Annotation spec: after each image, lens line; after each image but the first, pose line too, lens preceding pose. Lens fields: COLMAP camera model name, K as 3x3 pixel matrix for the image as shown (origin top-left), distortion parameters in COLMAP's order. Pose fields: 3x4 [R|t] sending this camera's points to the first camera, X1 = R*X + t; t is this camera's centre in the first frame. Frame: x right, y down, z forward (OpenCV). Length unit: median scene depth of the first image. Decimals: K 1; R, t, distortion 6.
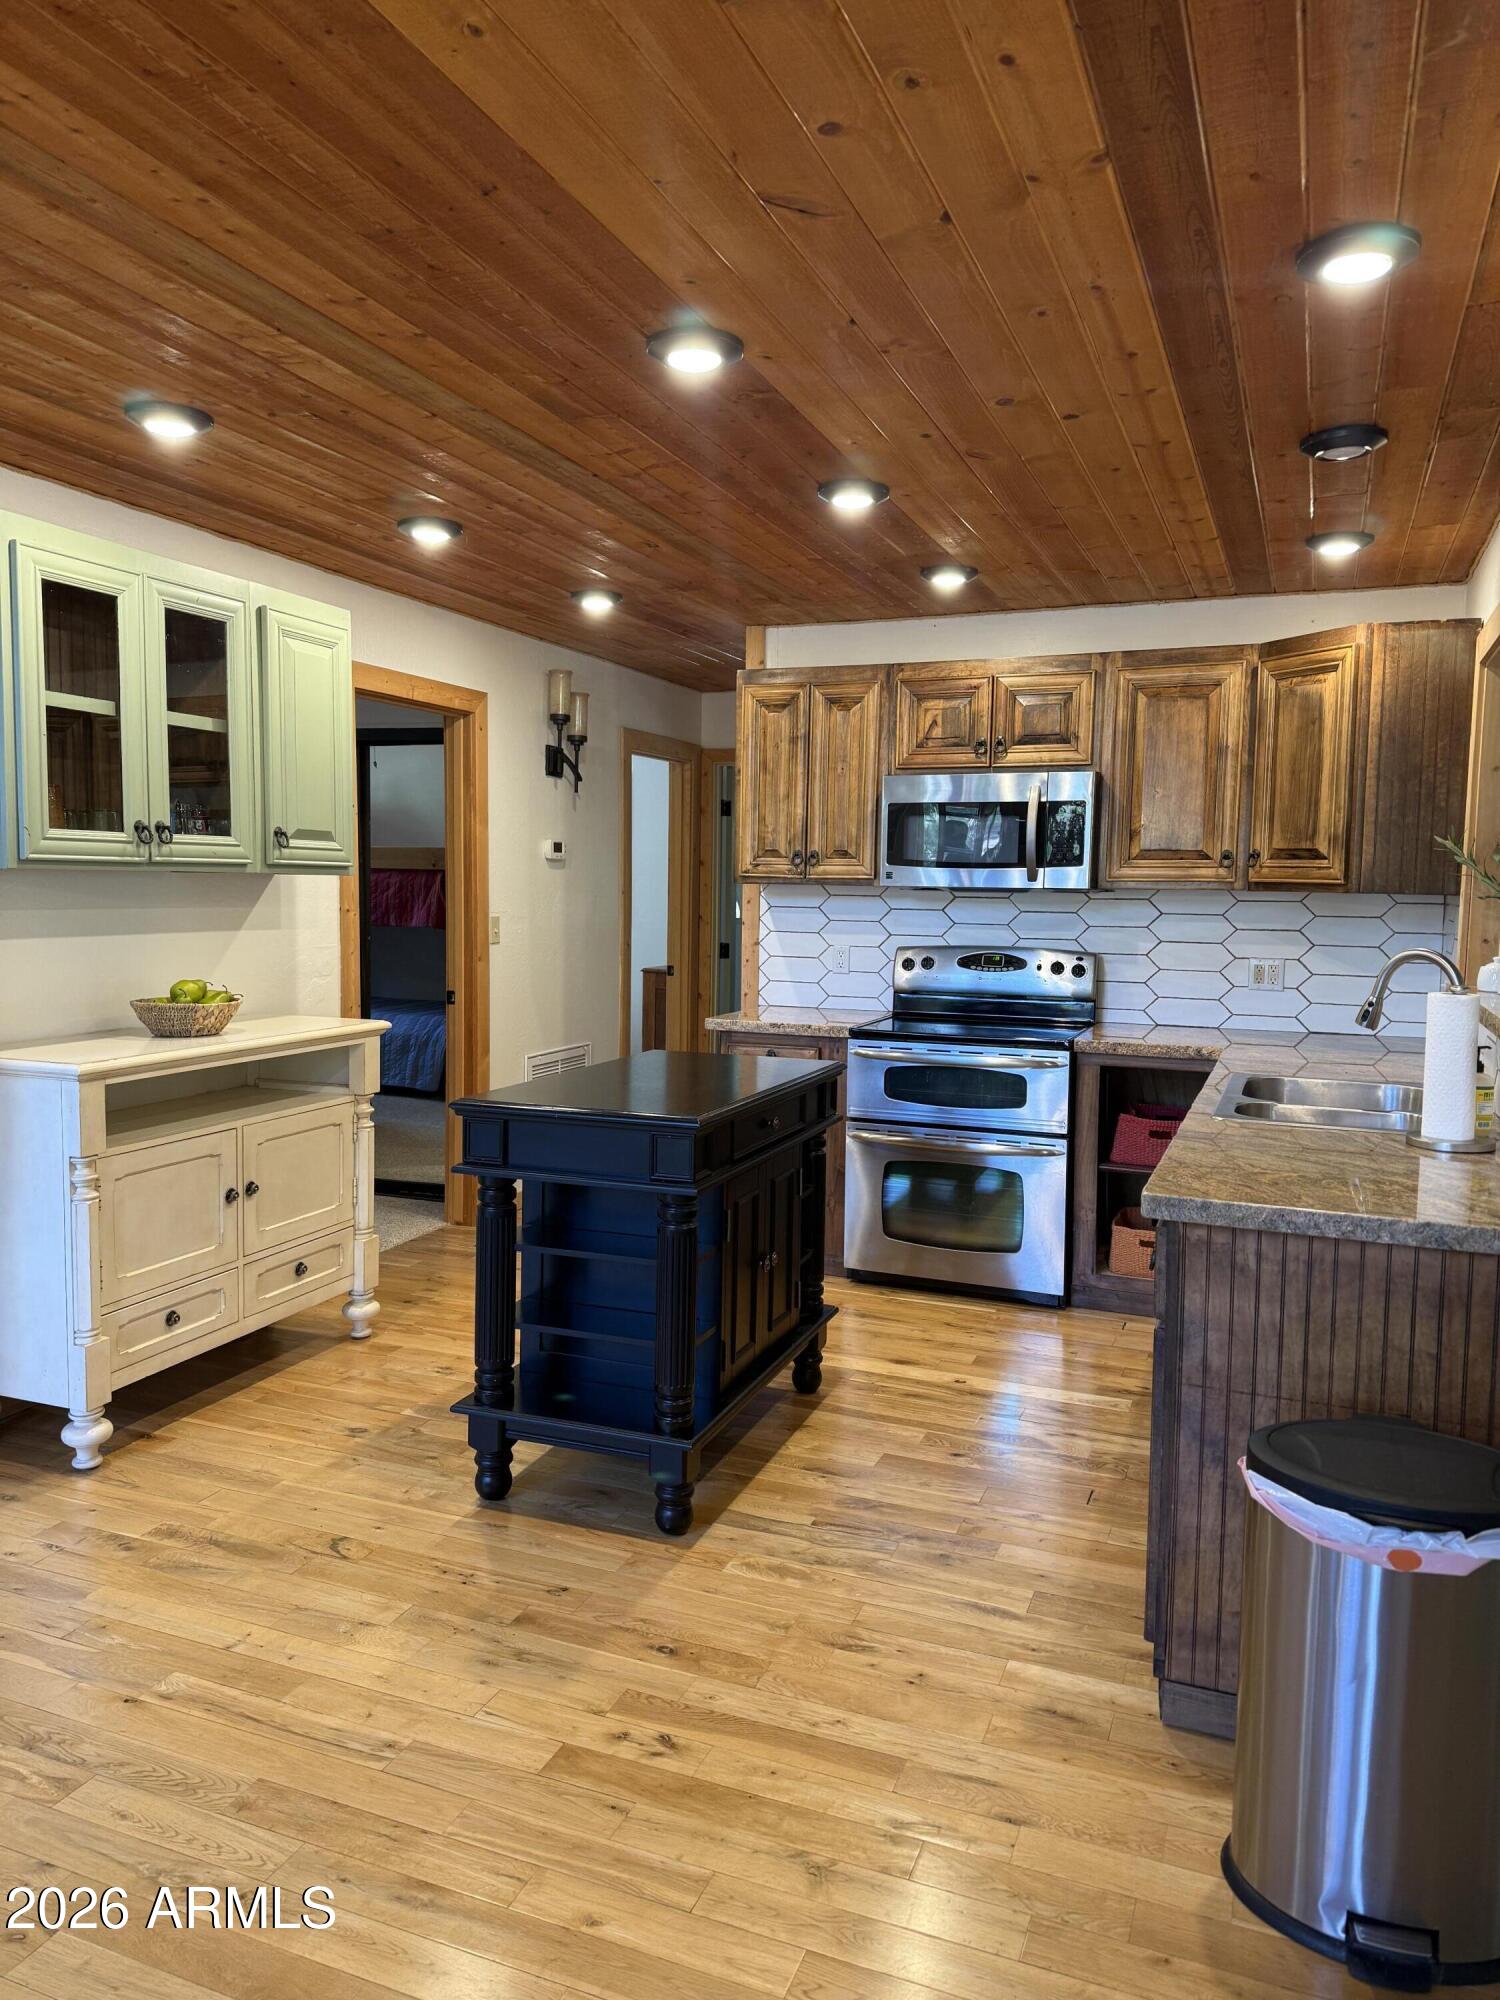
lens RADIAL K [[1400.1, 0, 760.2], [0, 1400.1, 1005.0], [0, 0, 1]] dist [0.049407, -0.035293]
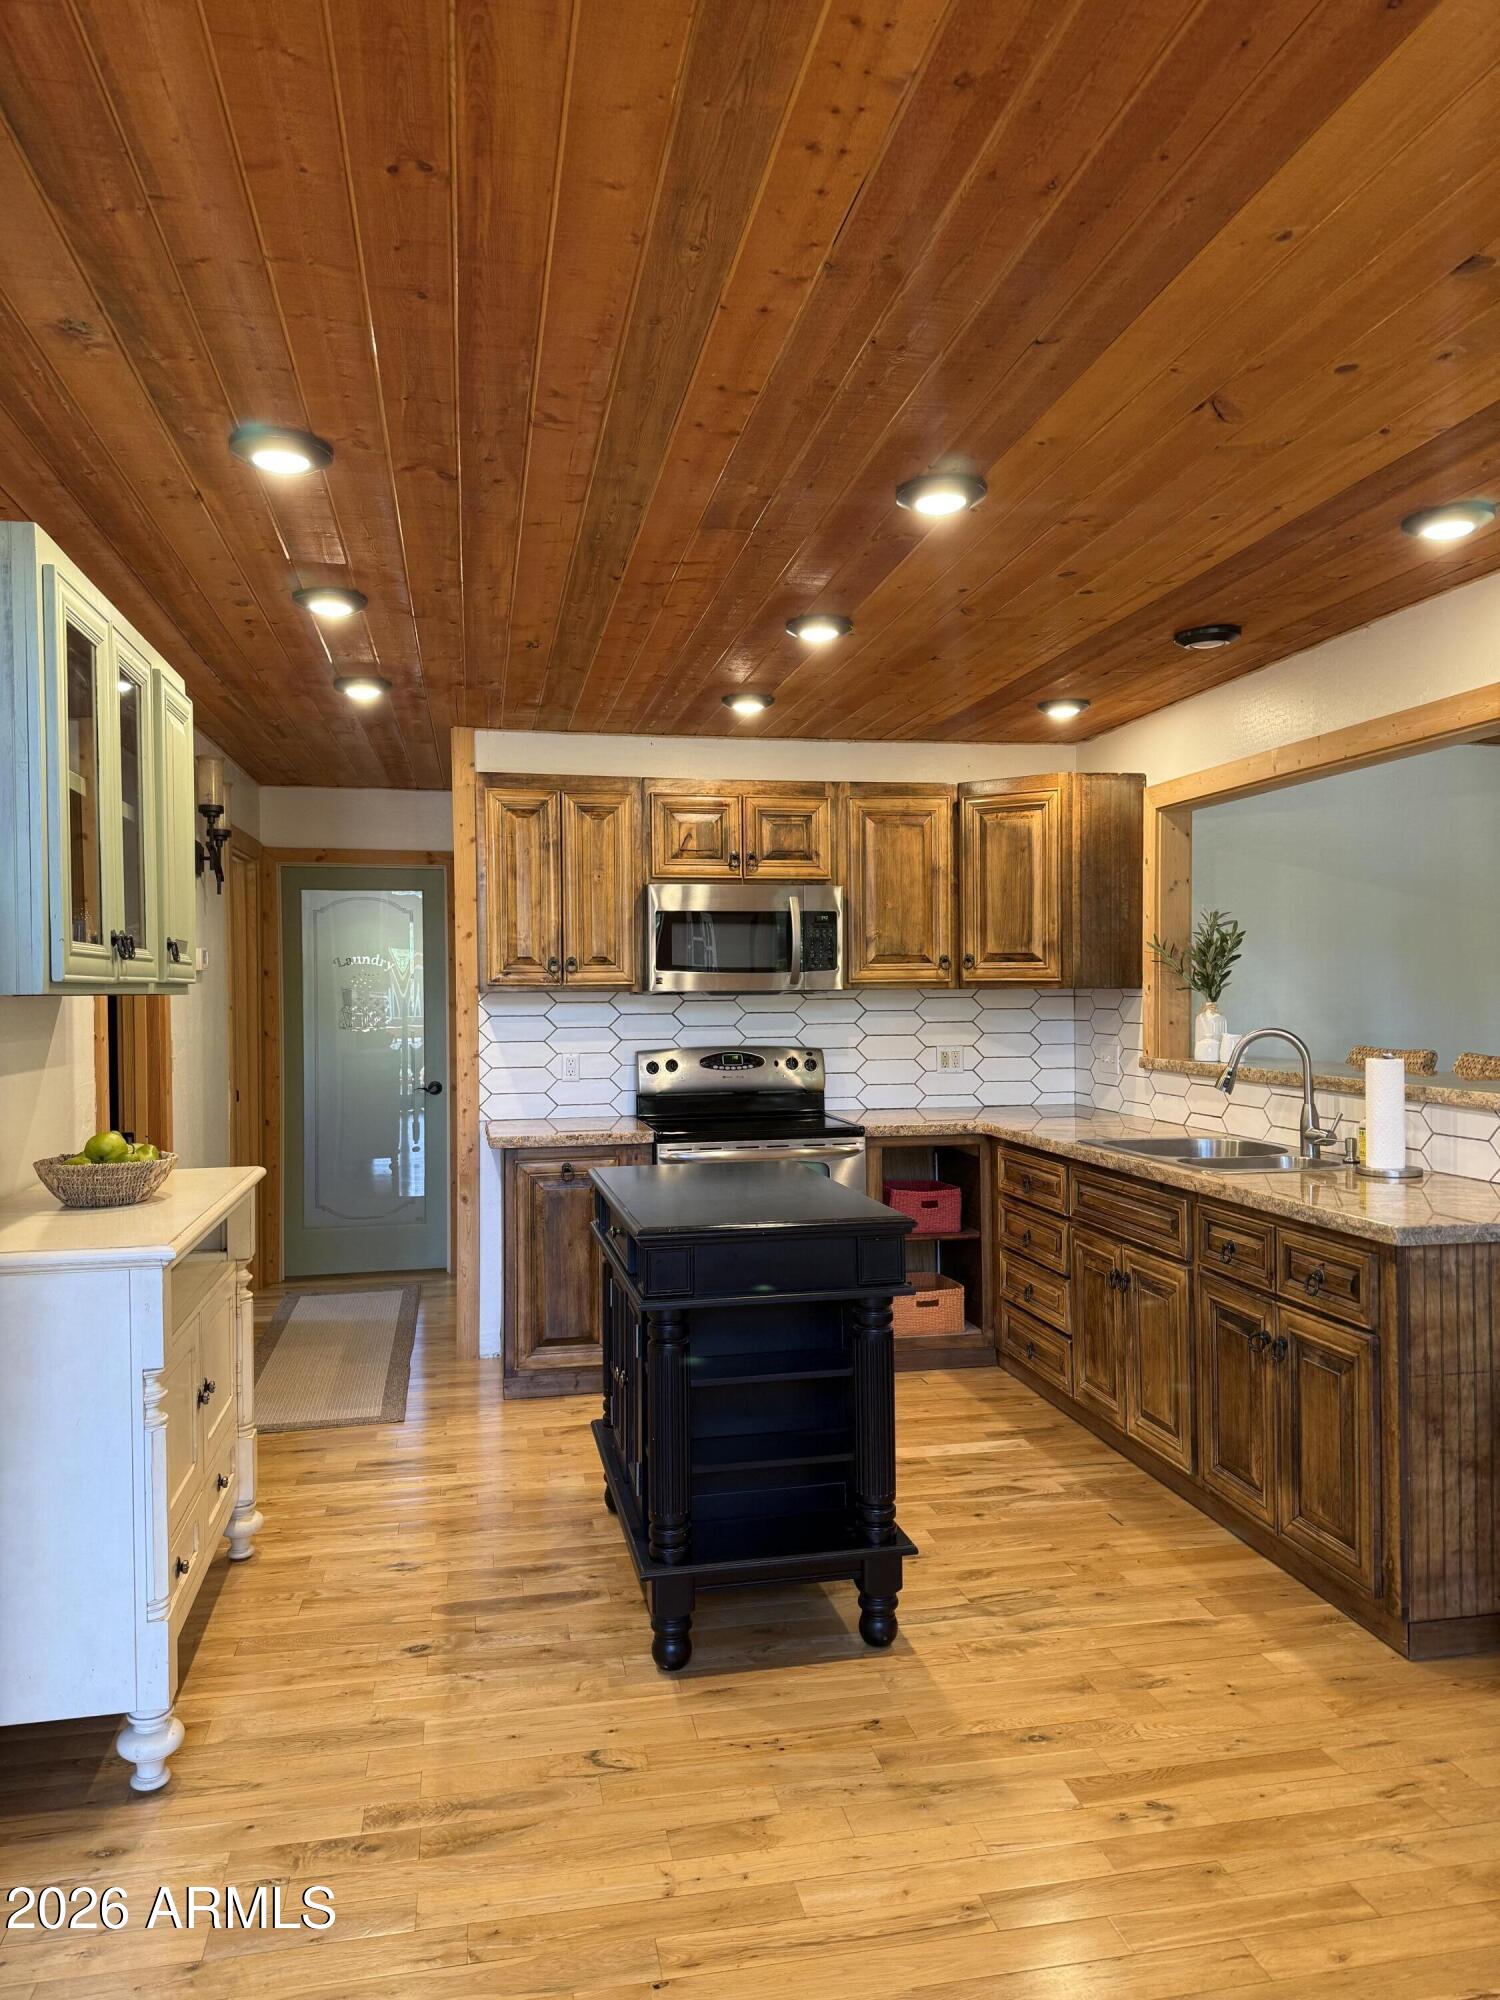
lens RADIAL K [[1400.1, 0, 766.1], [0, 1400.1, 991.0], [0, 0, 1]] dist [0.049407, -0.035293]
pose [[0.837863, -0.023322, 0.545382, -0.435792], [0.068642, 0.995658, -0.062878, -0.017211], [-0.541547, 0.090119, 0.835826, 0.113083]]
